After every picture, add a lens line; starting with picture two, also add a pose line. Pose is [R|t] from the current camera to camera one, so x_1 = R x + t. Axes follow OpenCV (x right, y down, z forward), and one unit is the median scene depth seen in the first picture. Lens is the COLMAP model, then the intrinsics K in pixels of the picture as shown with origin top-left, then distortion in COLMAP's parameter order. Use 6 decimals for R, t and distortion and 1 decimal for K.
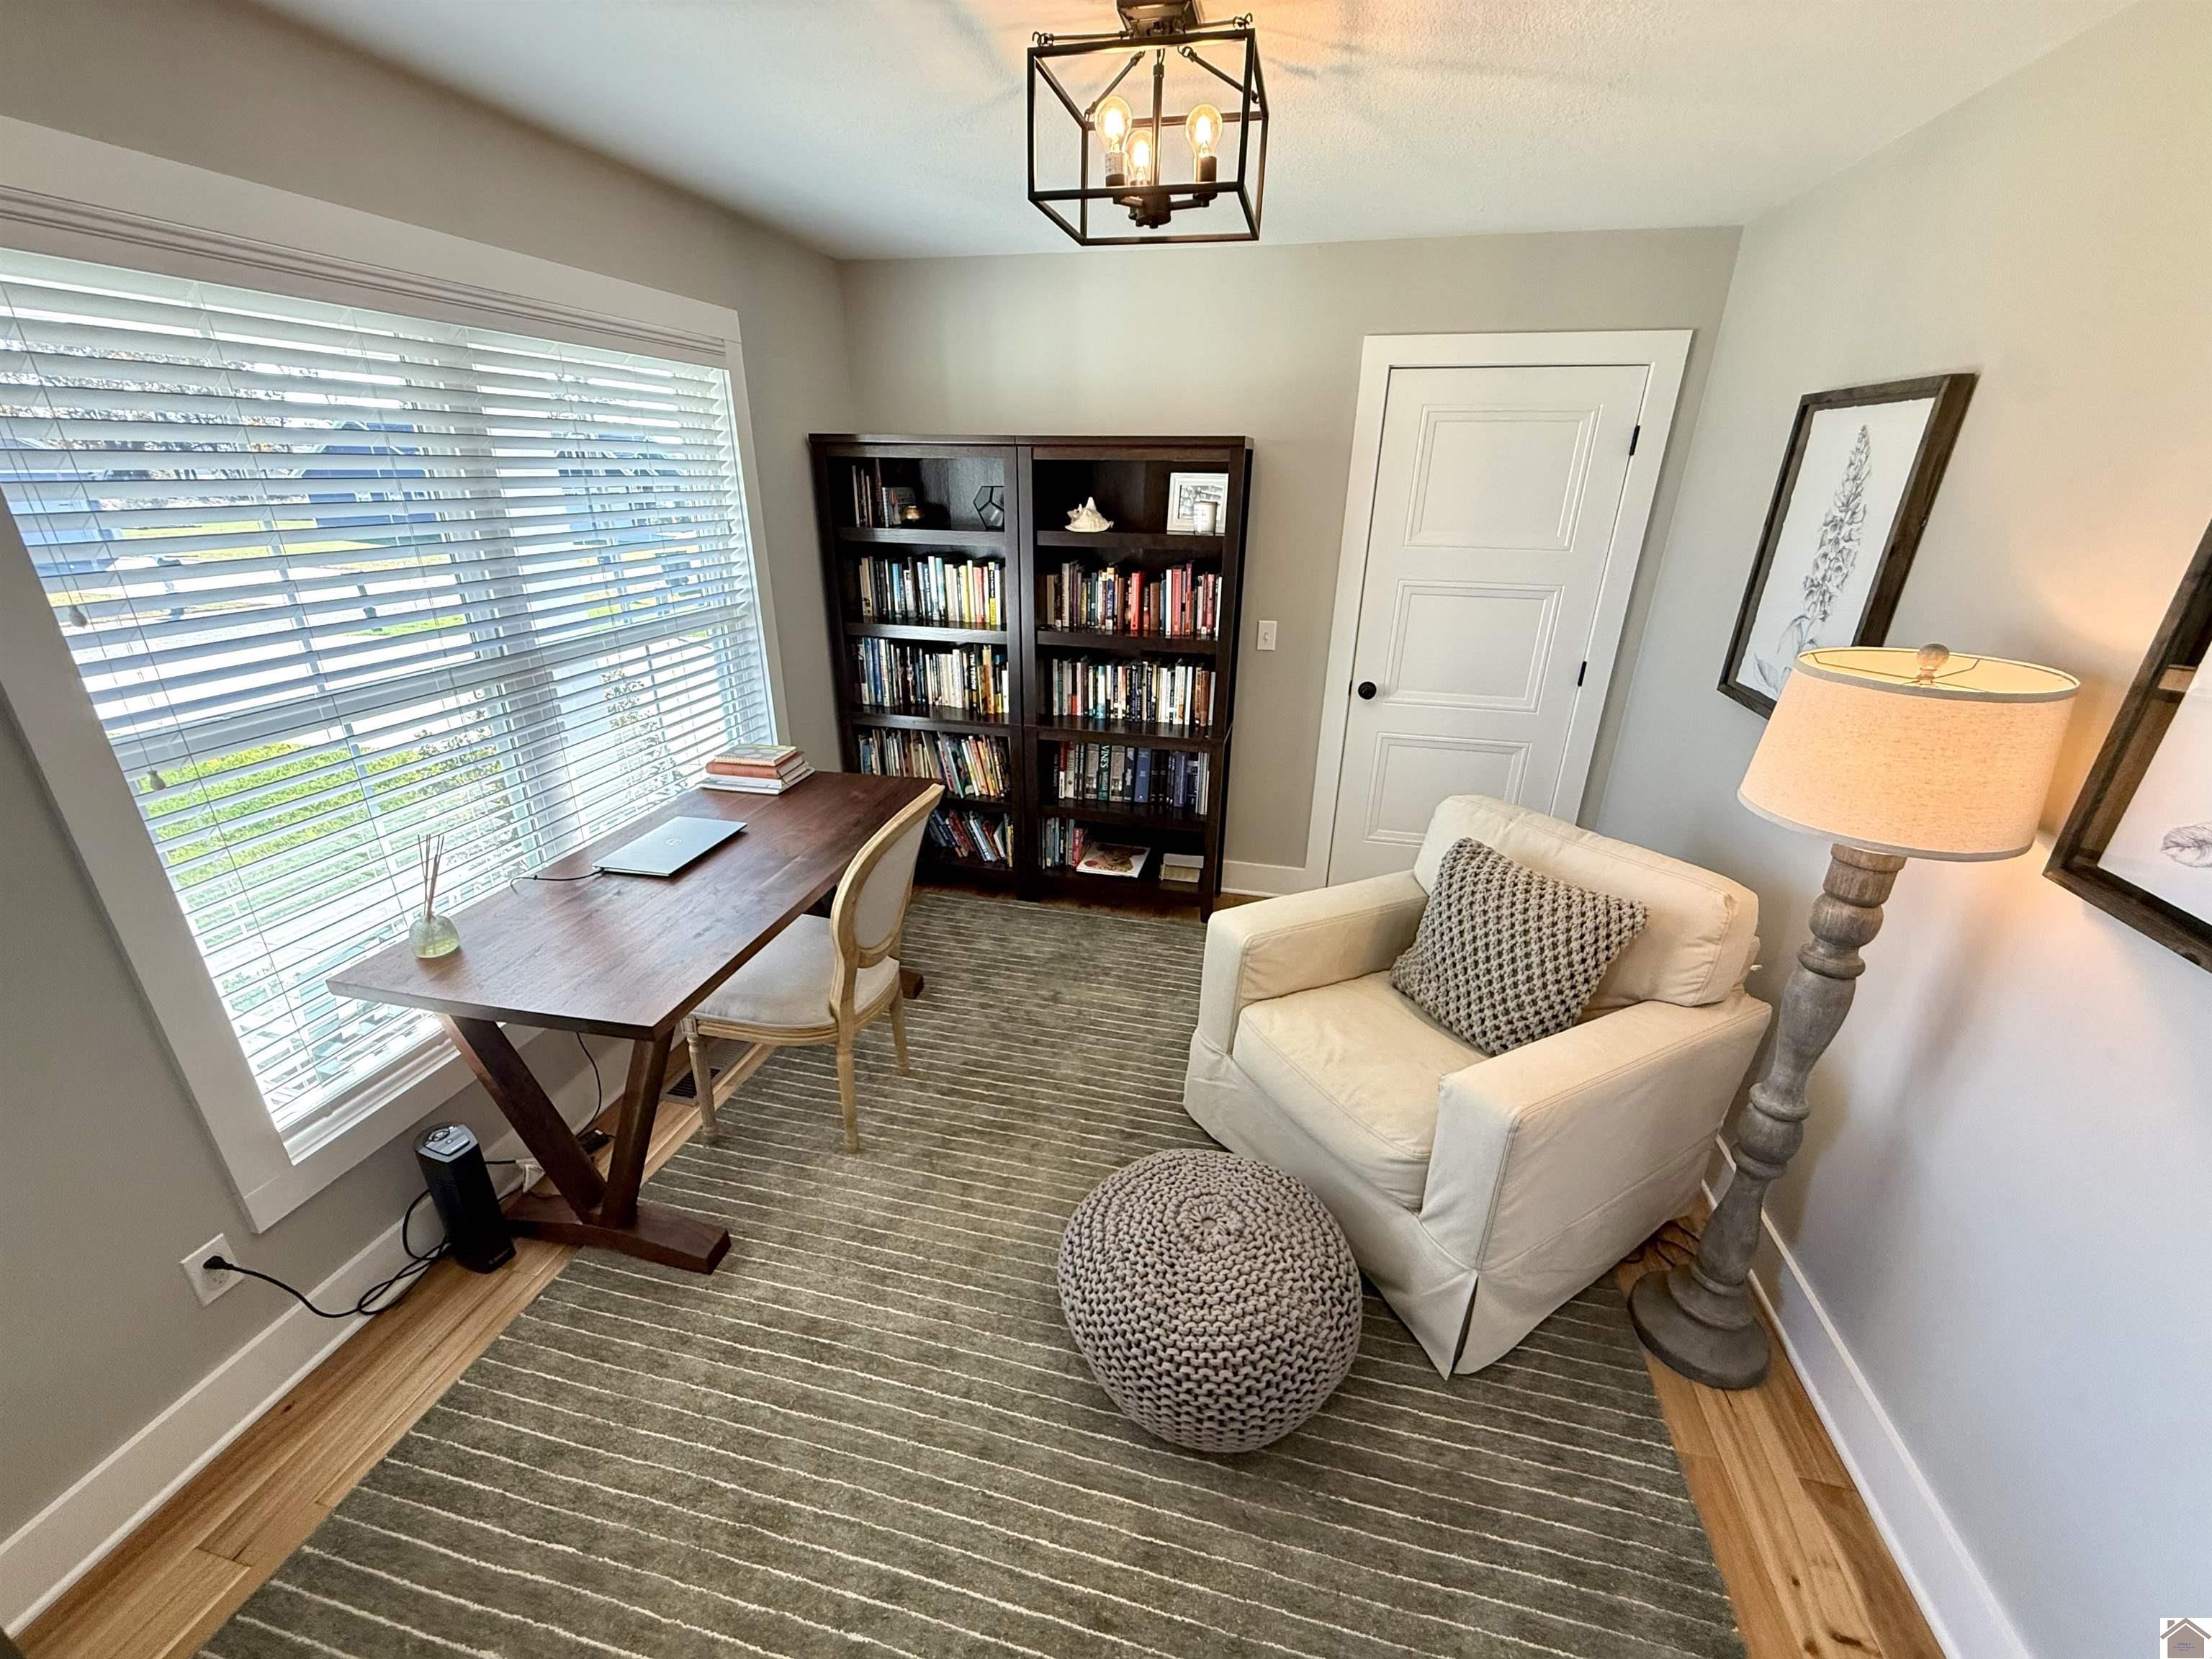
lens RADIAL K [[888.7, 0, 1097.3], [0, 888.7, 842.2], [0, 0, 1]] dist [-0.002507, 0.000972]
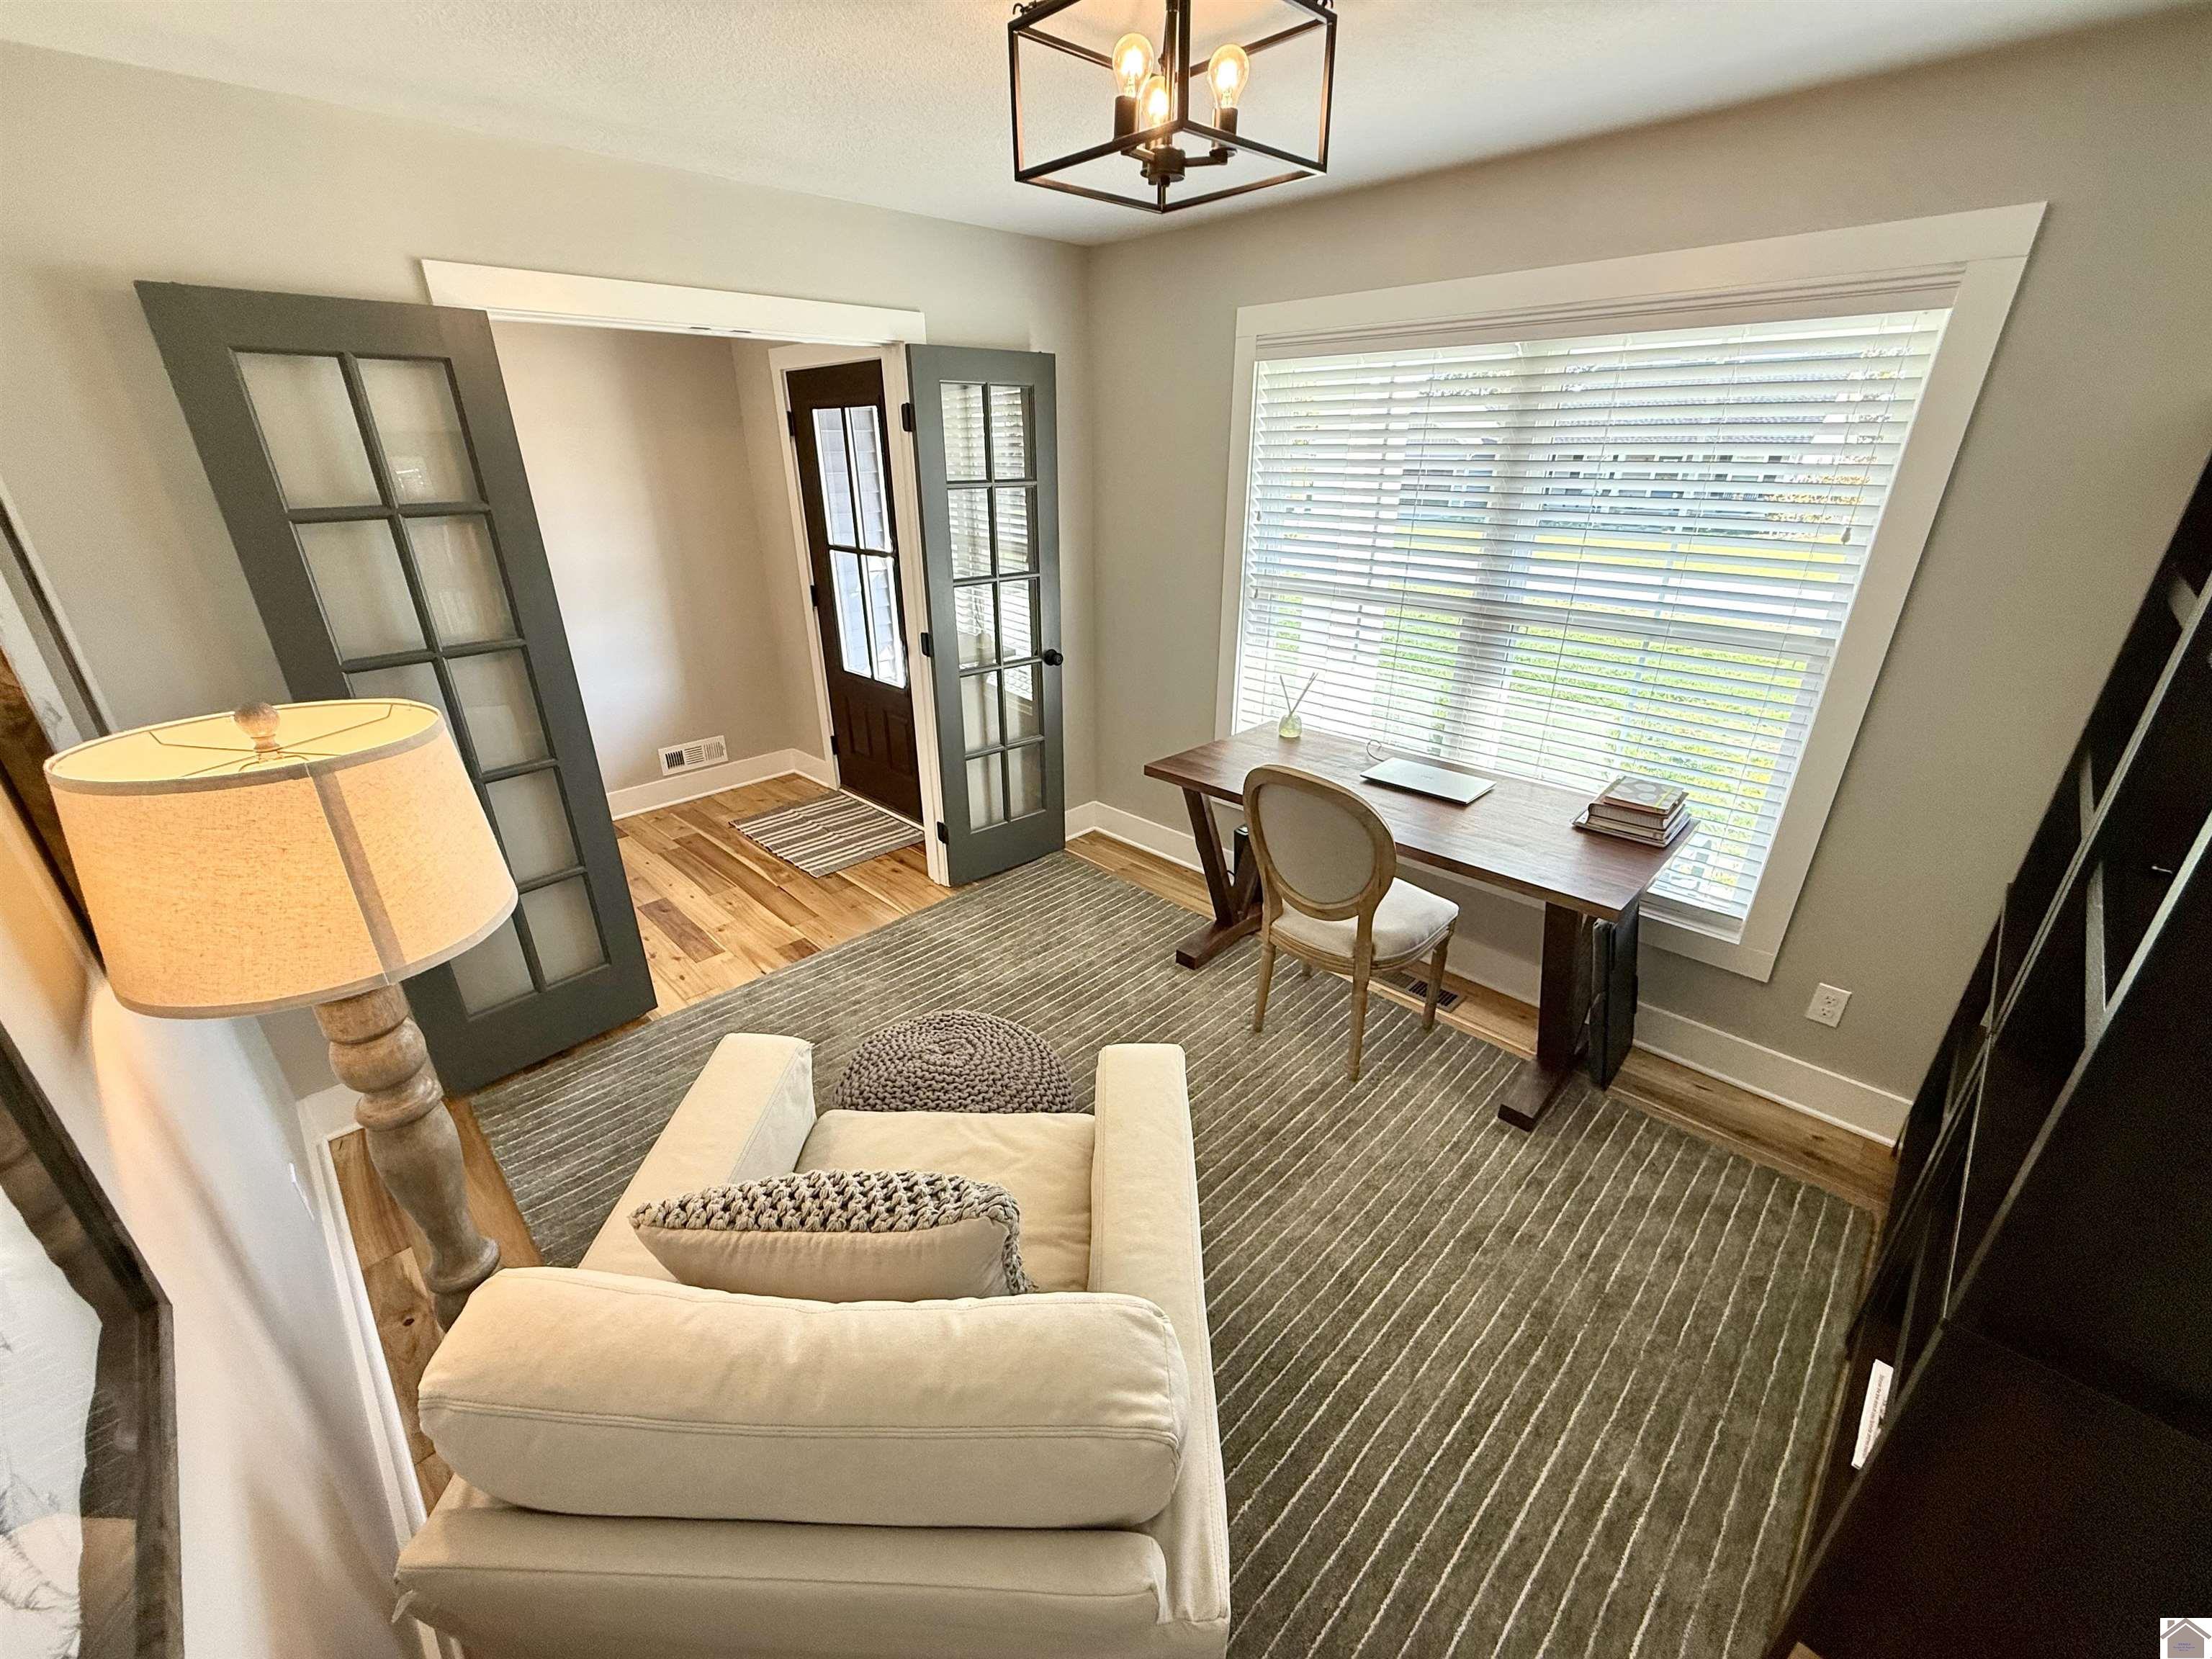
lens RADIAL K [[888.7, 0, 1099.5], [0, 888.7, 822.8], [0, 0, 1]] dist [-0.002507, 0.000972]
pose [[-0.532993, 0.329803, -0.779197, 0.682374], [-0.325955, 0.769797, 0.548786, -0.457834], [0.780815, 0.546482, -0.302796, 1.071577]]
